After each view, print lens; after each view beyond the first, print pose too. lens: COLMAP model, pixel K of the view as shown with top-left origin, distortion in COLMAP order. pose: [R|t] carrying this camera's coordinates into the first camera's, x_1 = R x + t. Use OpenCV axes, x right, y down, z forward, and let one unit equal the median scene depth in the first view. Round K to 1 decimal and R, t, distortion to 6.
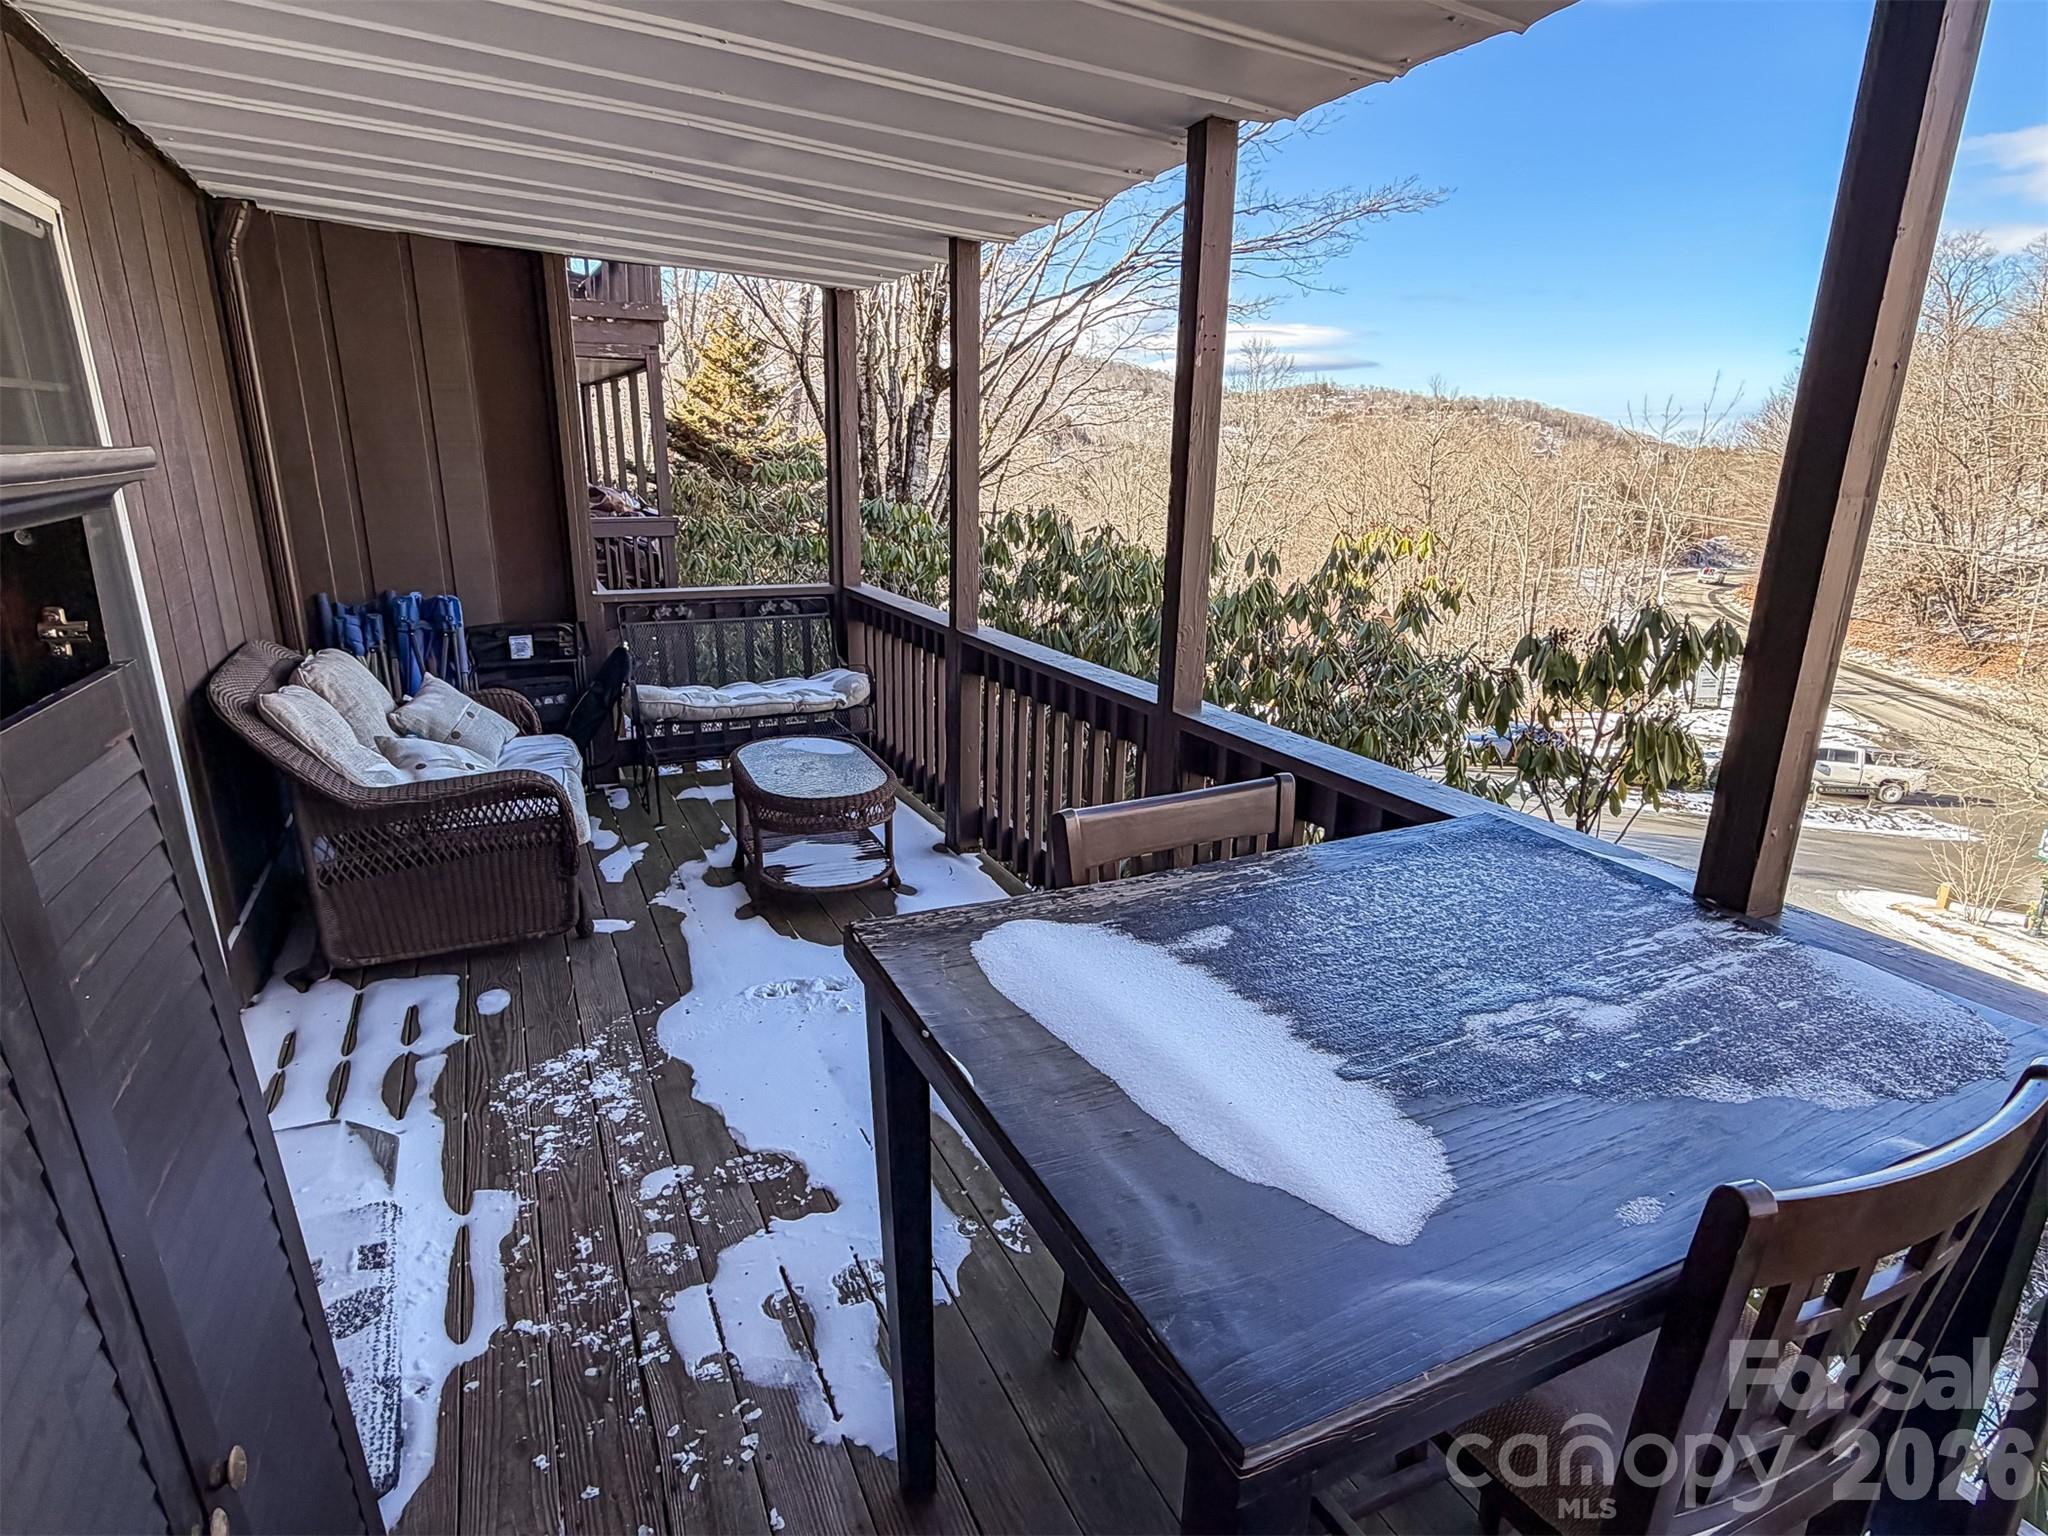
lens RADIAL K [[1088.4, 0, 1016.7], [0, 1088.4, 775.8], [0, 0, 1]] dist [-0.006216, 0.000968]
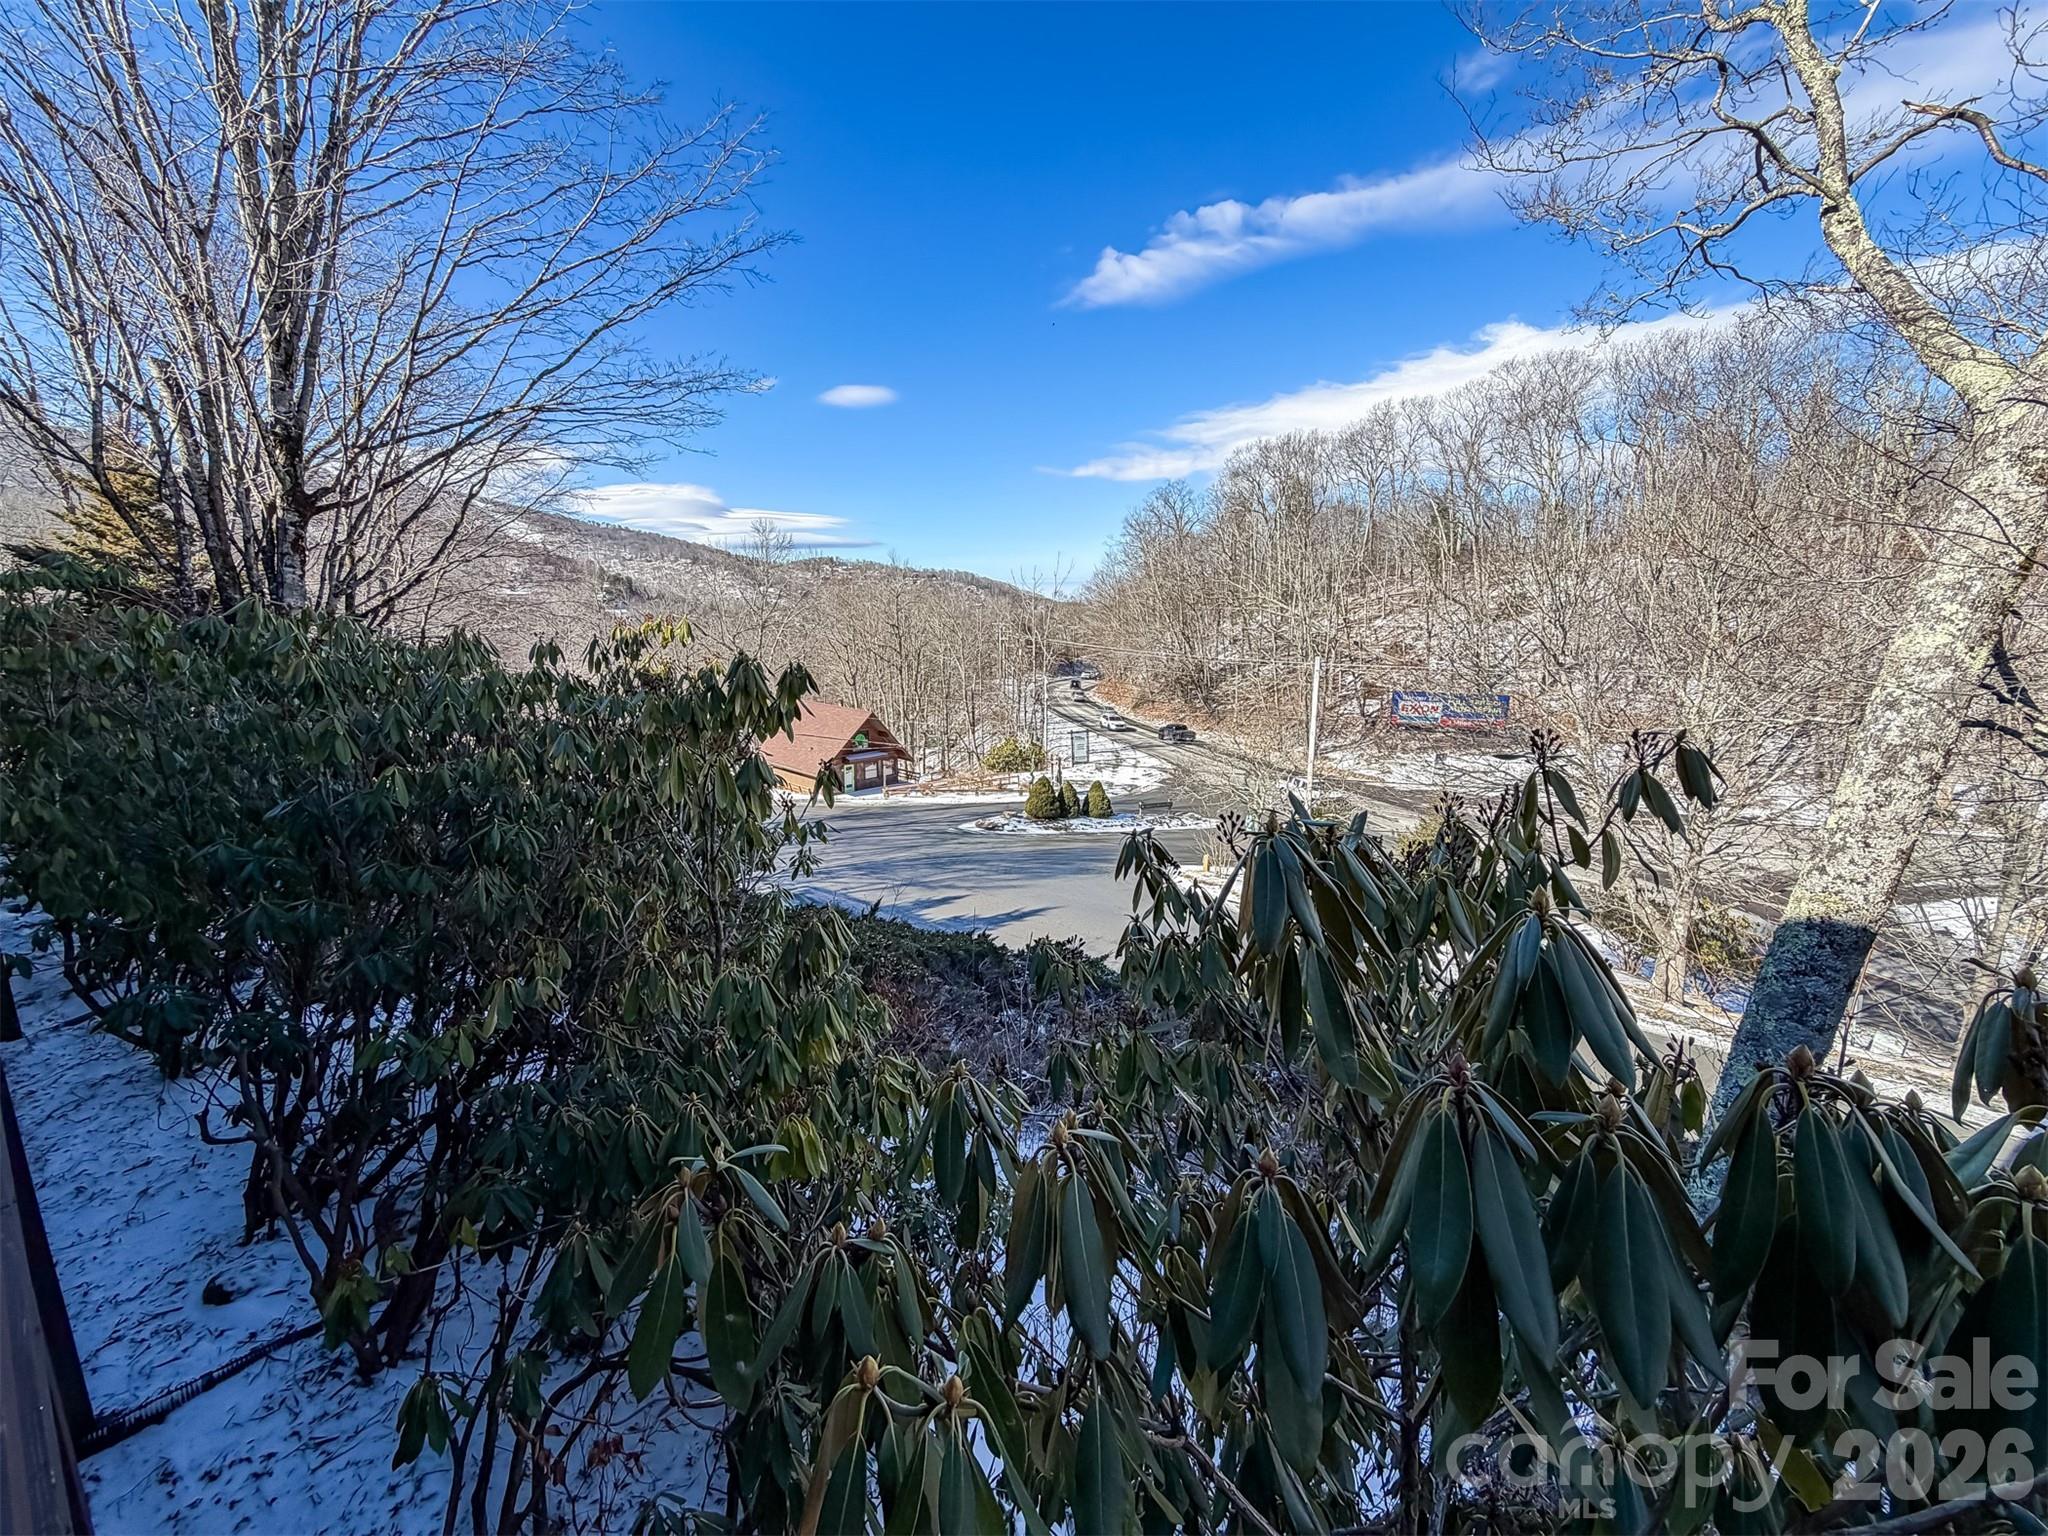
lens RADIAL K [[816.9, 0, 1006.5], [0, 816.9, 776.3], [0, 0, 1]] dist [0.002642, 0.000201]
pose [[0.889425, -0.095830, 0.446923, 0.364944], [0.132329, 0.989888, -0.051096, 0.035456], [-0.437507, 0.104587, 0.893112, 0.138922]]
